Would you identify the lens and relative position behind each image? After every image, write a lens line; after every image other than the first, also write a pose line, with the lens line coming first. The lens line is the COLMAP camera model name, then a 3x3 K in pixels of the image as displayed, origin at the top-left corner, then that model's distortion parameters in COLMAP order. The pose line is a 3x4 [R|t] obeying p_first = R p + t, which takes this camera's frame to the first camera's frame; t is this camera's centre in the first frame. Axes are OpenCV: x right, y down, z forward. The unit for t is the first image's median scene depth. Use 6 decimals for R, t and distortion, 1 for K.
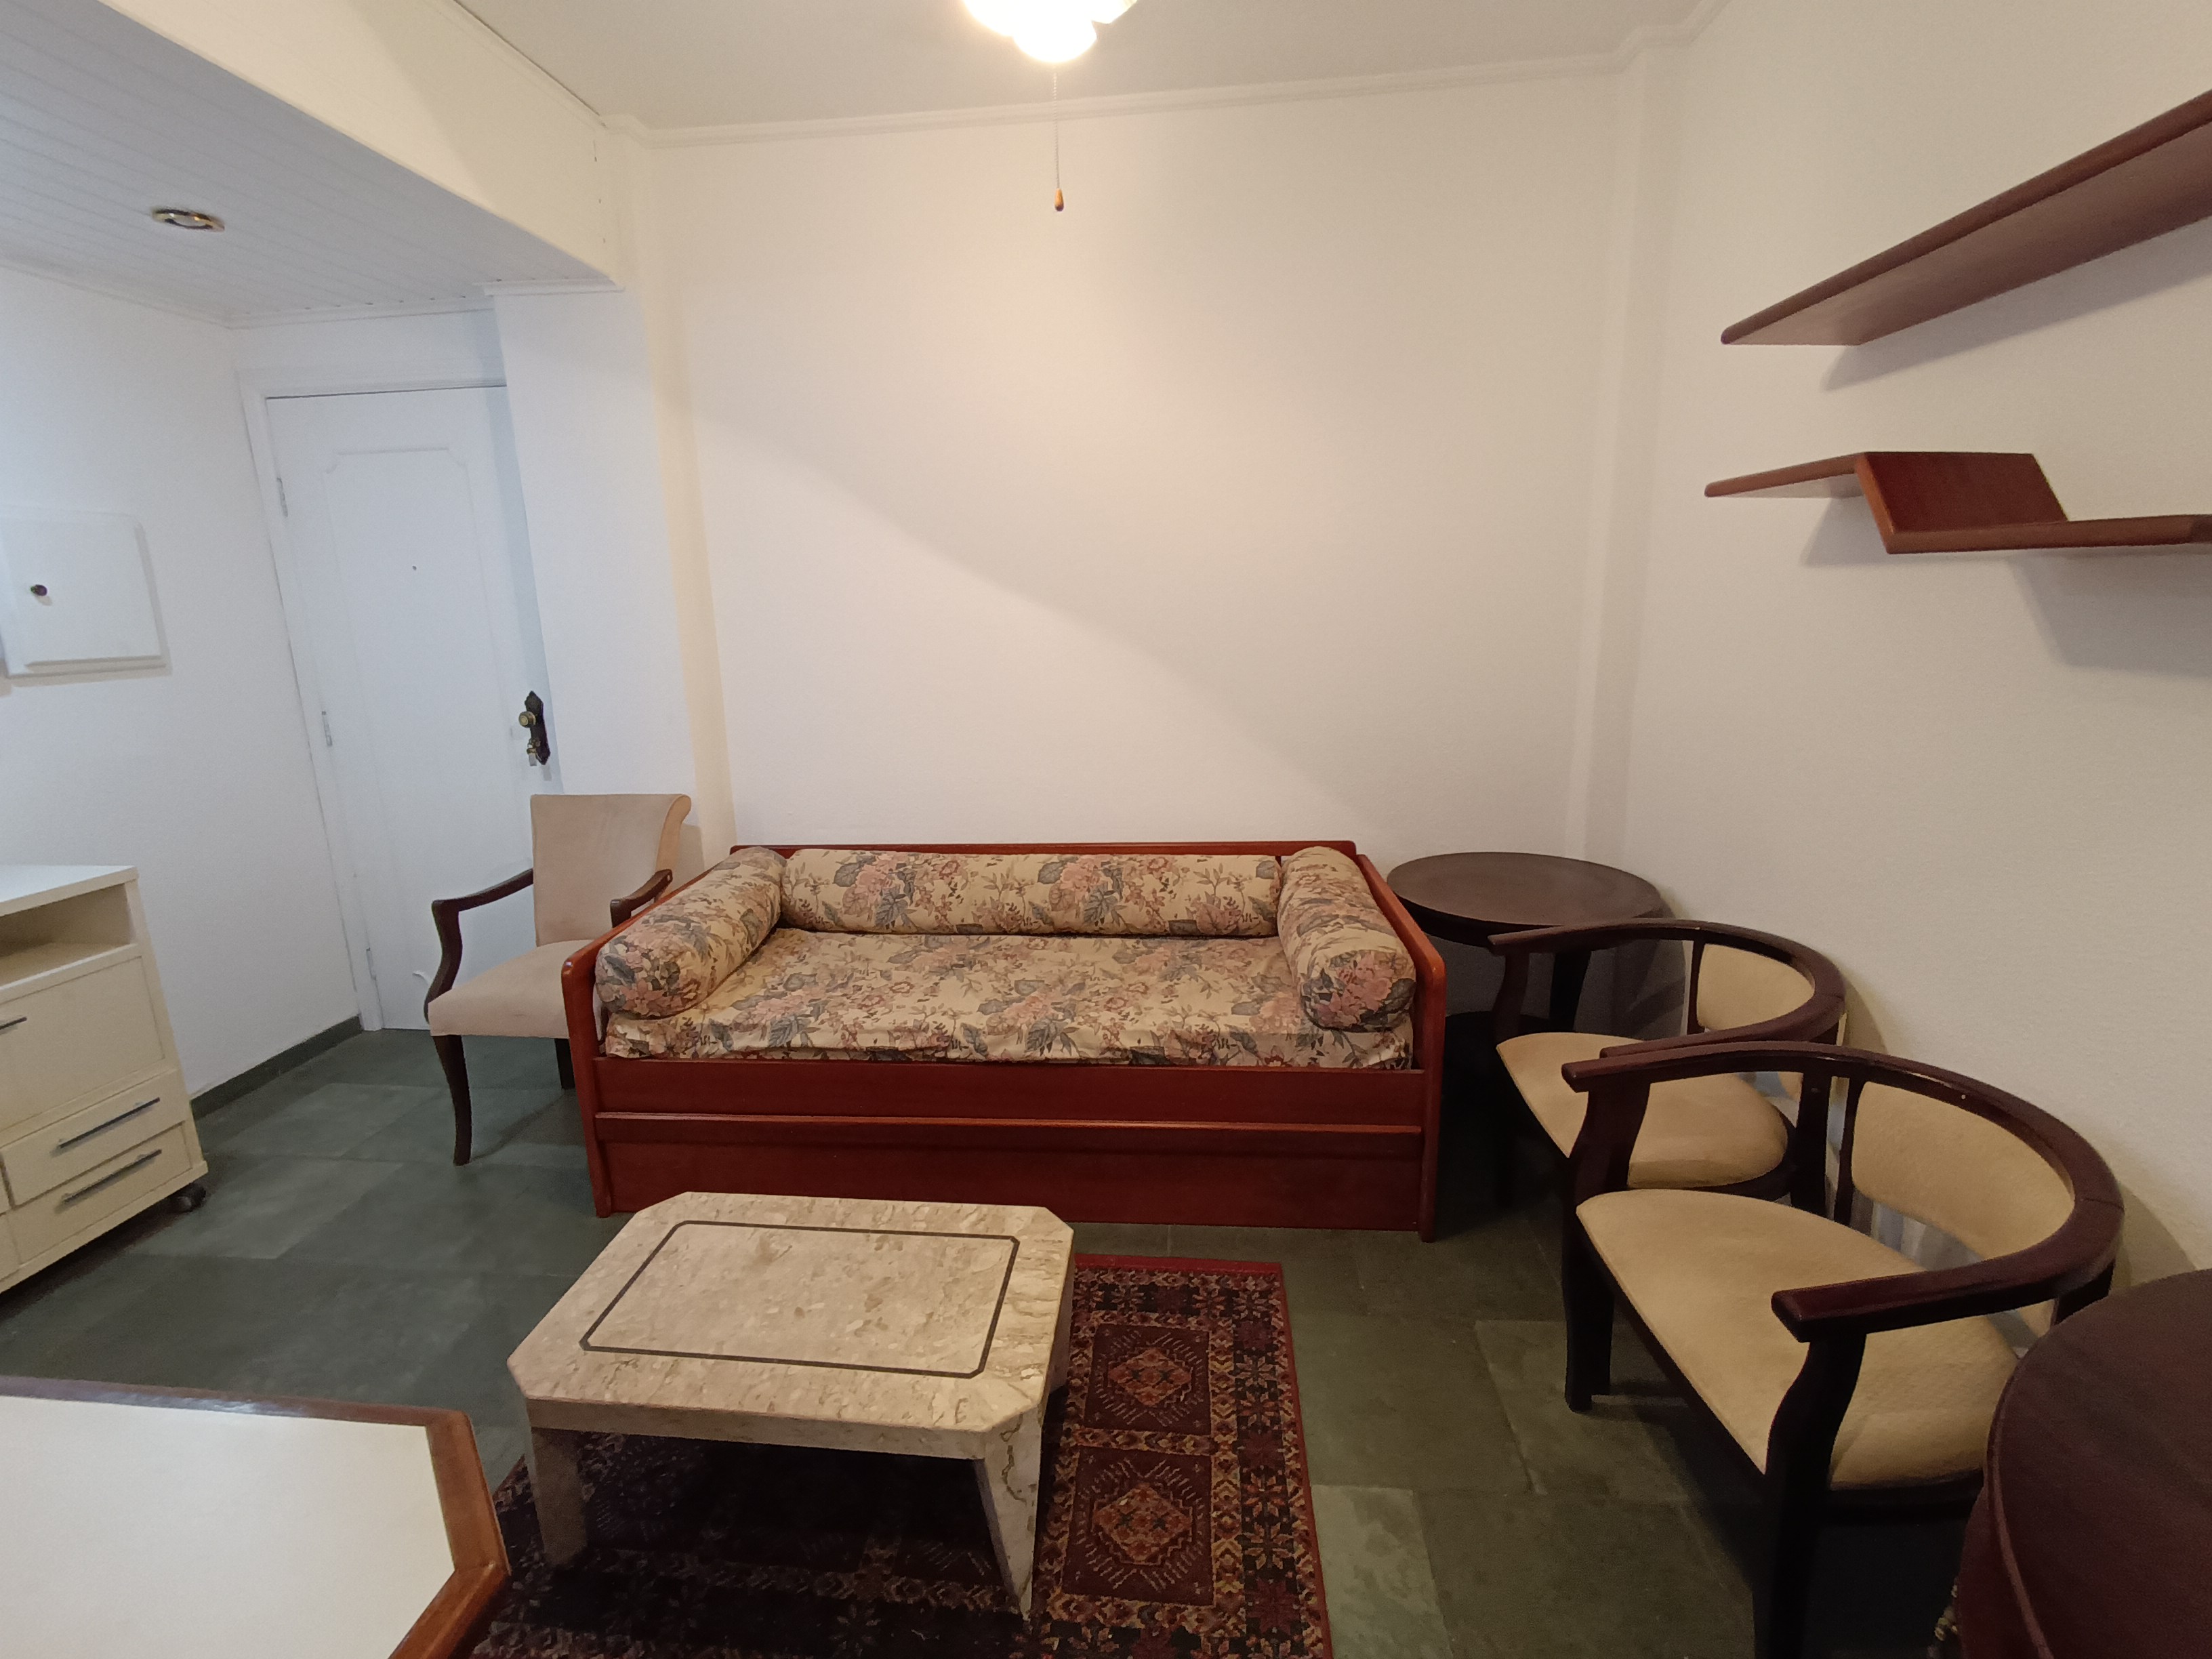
lens RADIAL K [[1009.1, 0, 1085.3], [0, 1009.1, 797.1], [0, 0, 1]] dist [-0.003735, -0.000557]
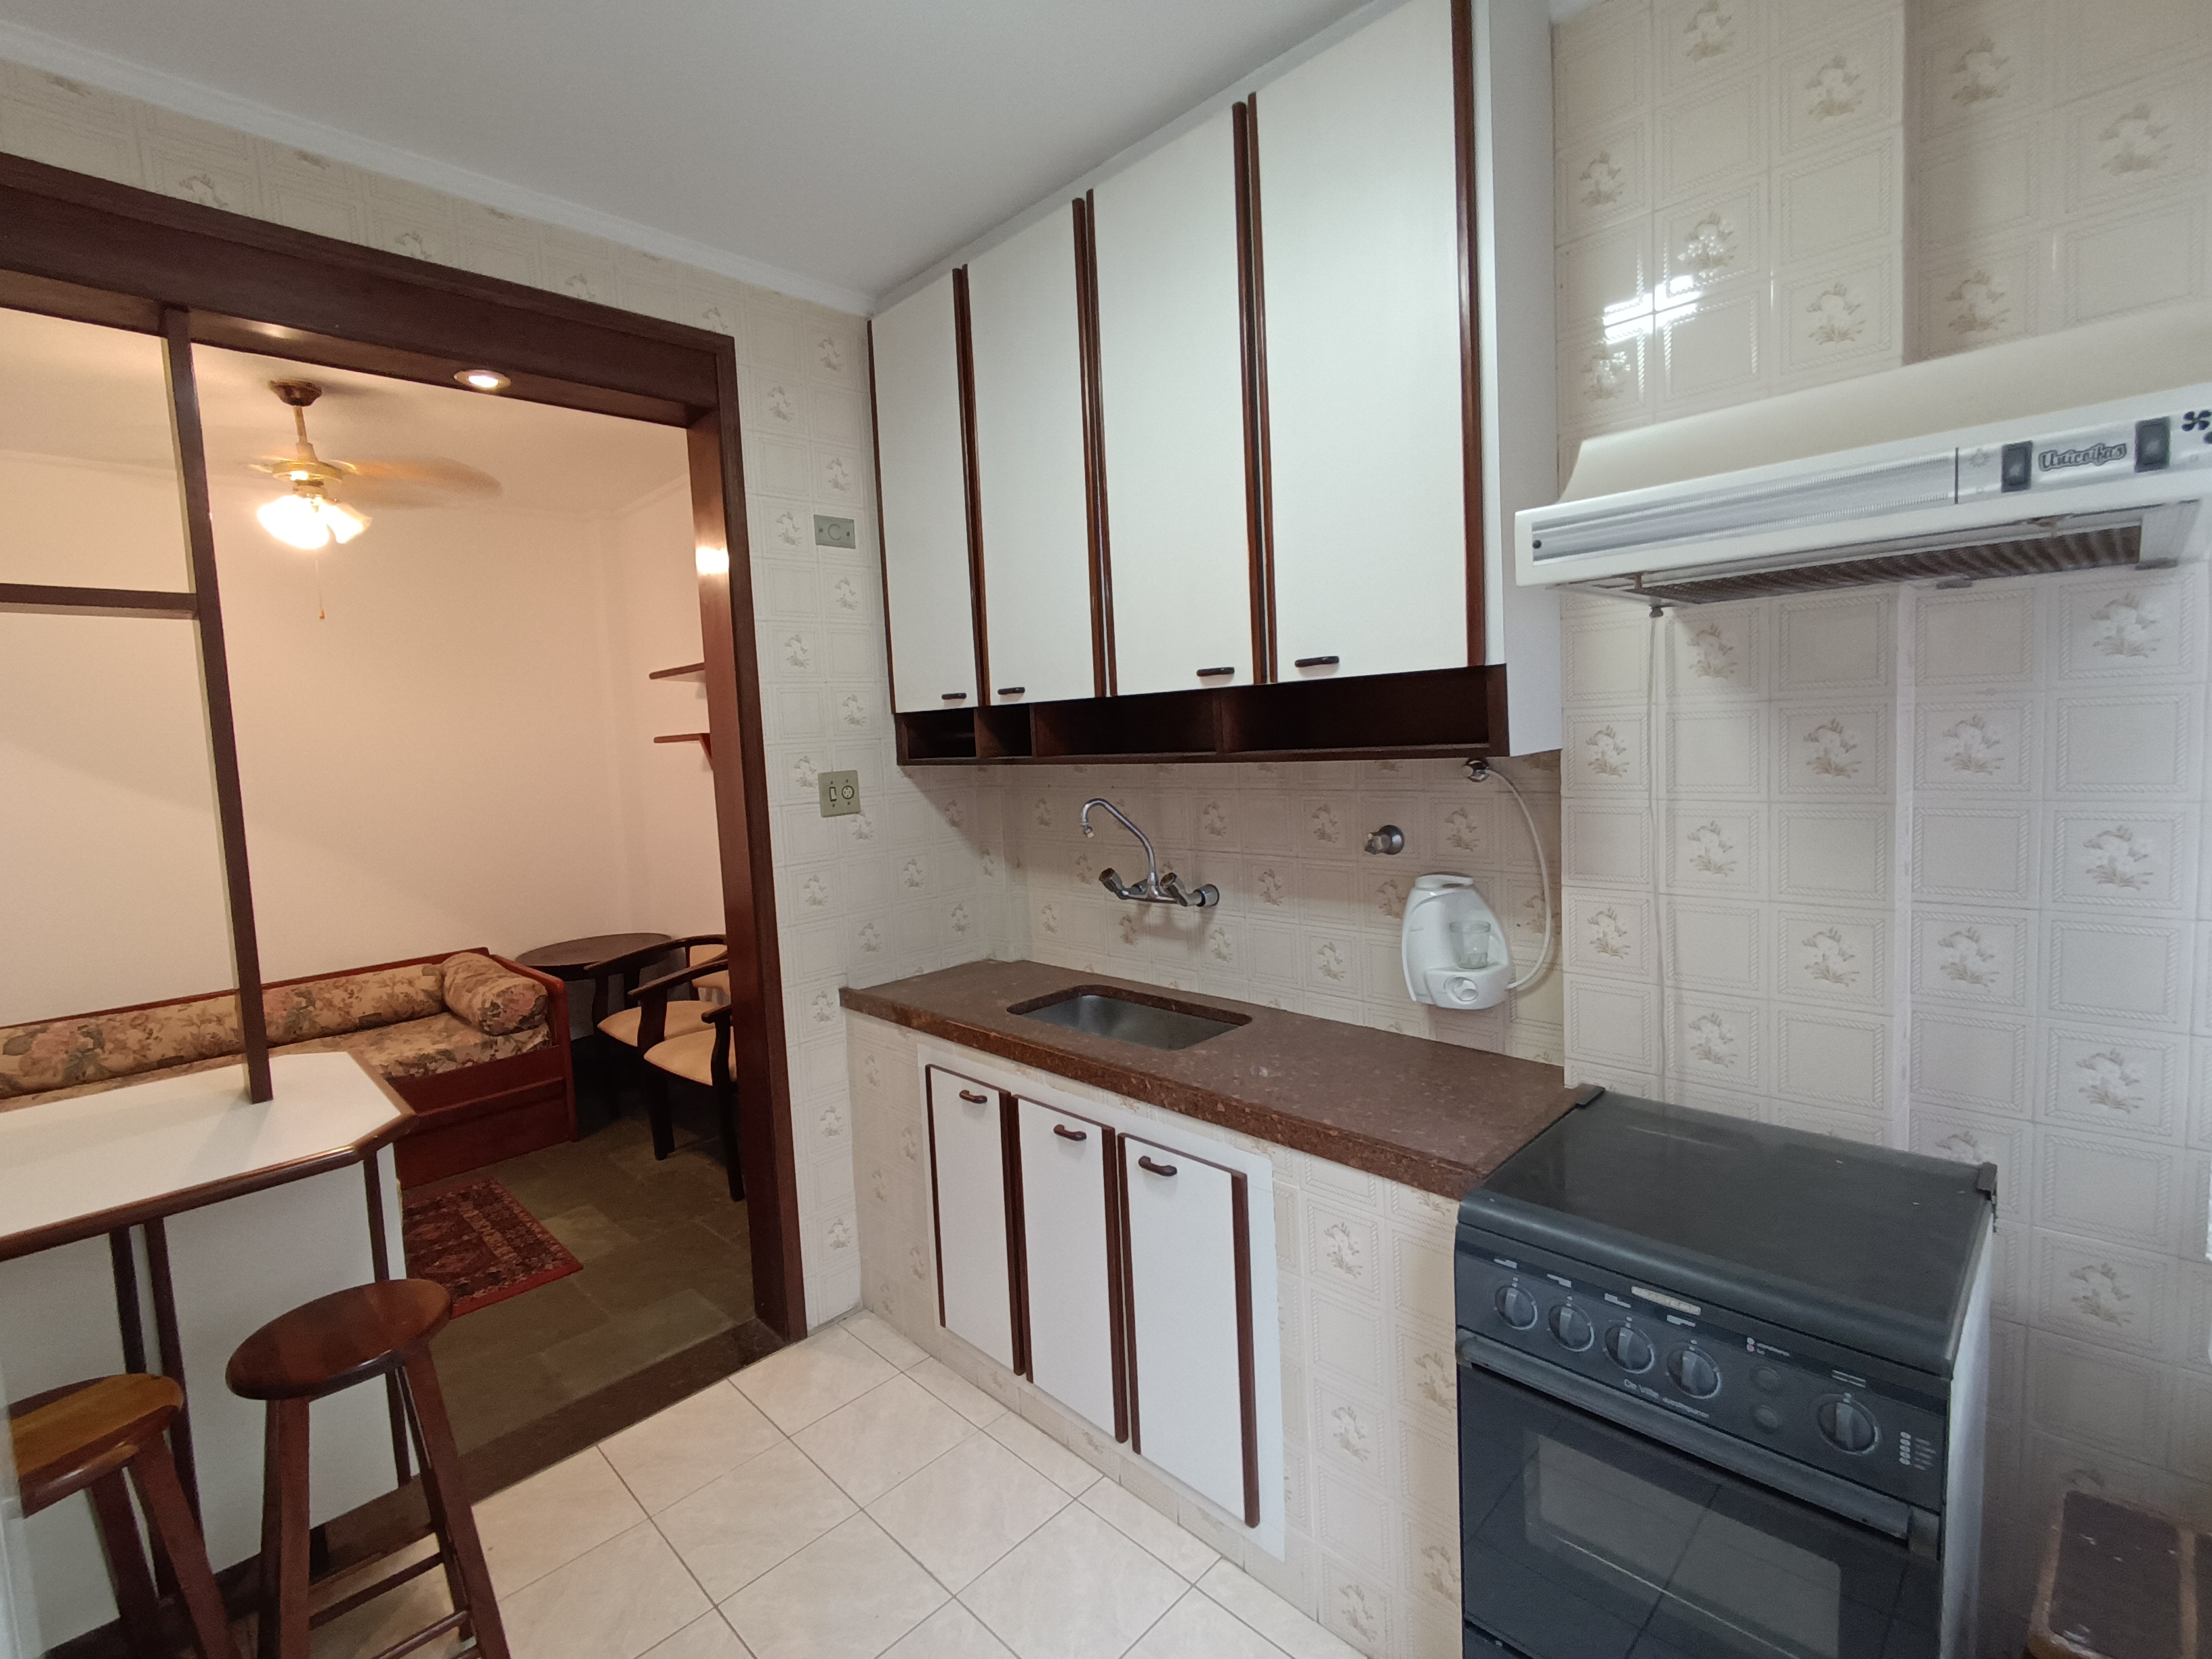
lens RADIAL K [[1009.1, 0, 1088.3], [0, 1009.1, 813.3], [0, 0, 1]] dist [-0.003735, -0.000557]
pose [[0.633261, -0.064966, 0.771207, -0.419103], [0.186530, 0.979908, -0.070619, 0.159510], [-0.751124, 0.188573, 0.632656, -0.910843]]
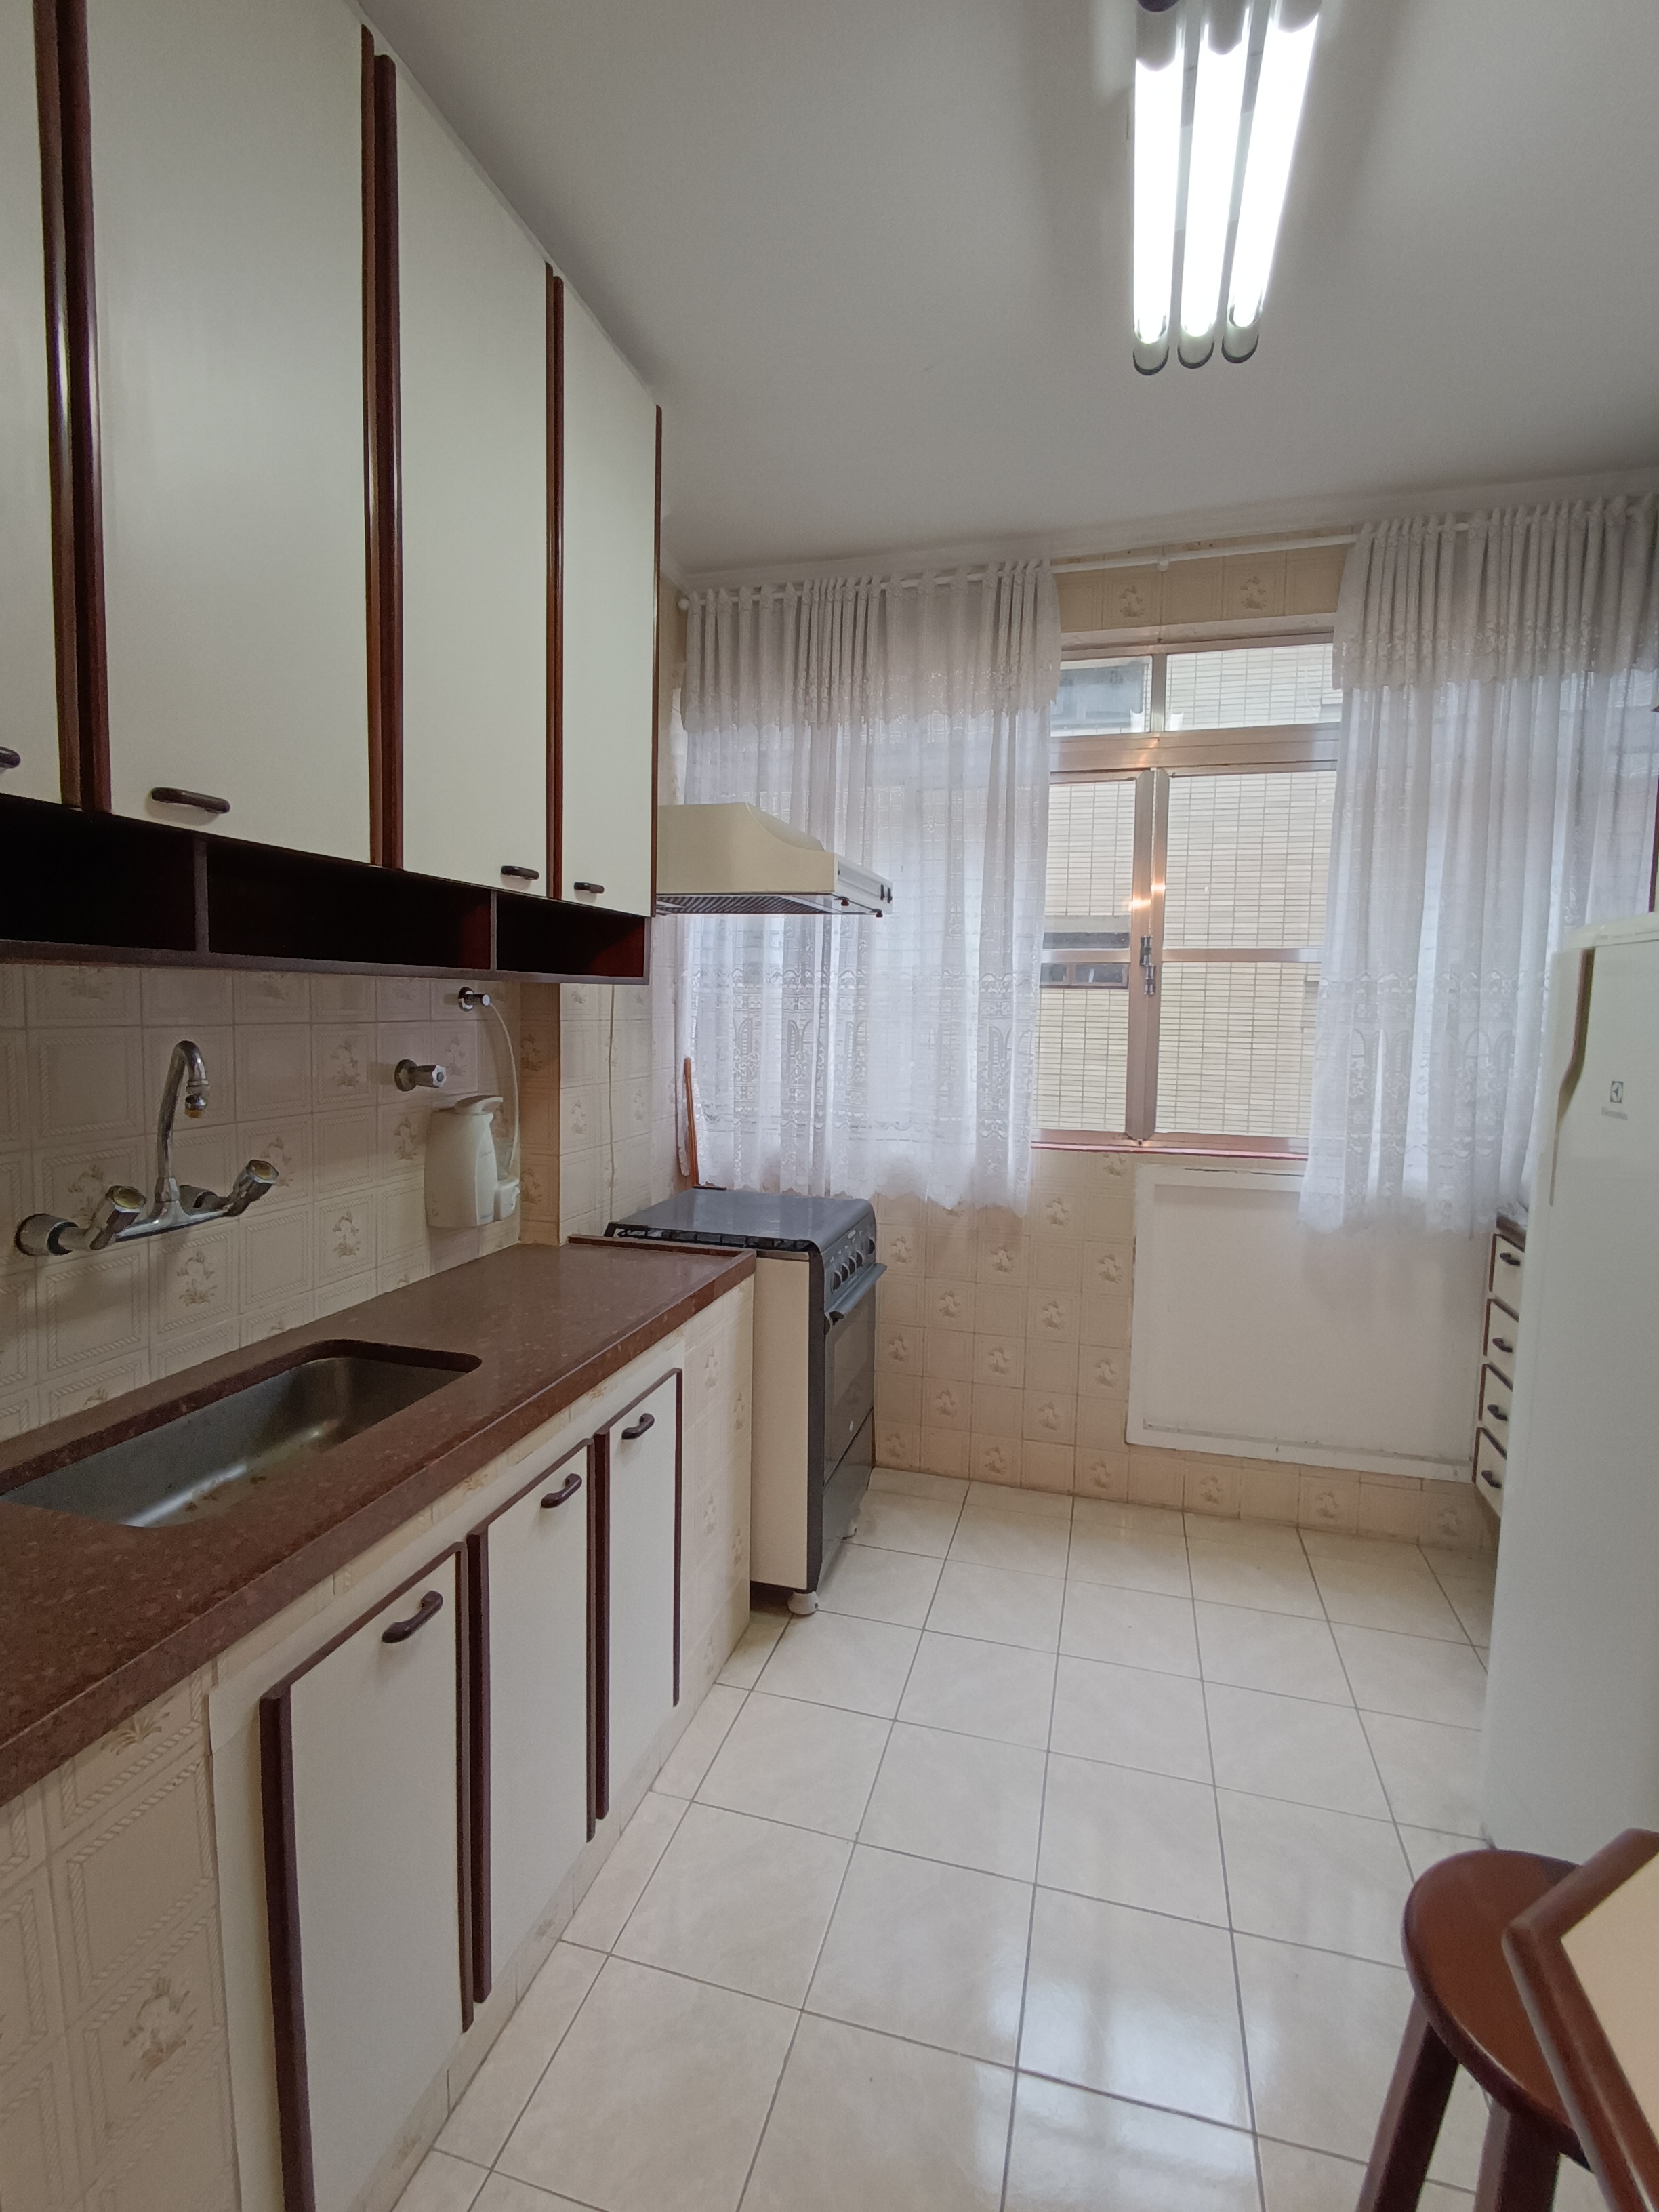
lens RADIAL K [[1009.1, 0, 849.2], [0, 1009.1, 1089.3], [0, 0, 1]] dist [-0.003735, -0.000557]
pose [[-0.987712, -0.003105, 0.156255, -0.044205], [0.041435, 0.958822, 0.280968, -0.039187], [-0.150693, 0.283990, -0.946911, 0.202792]]
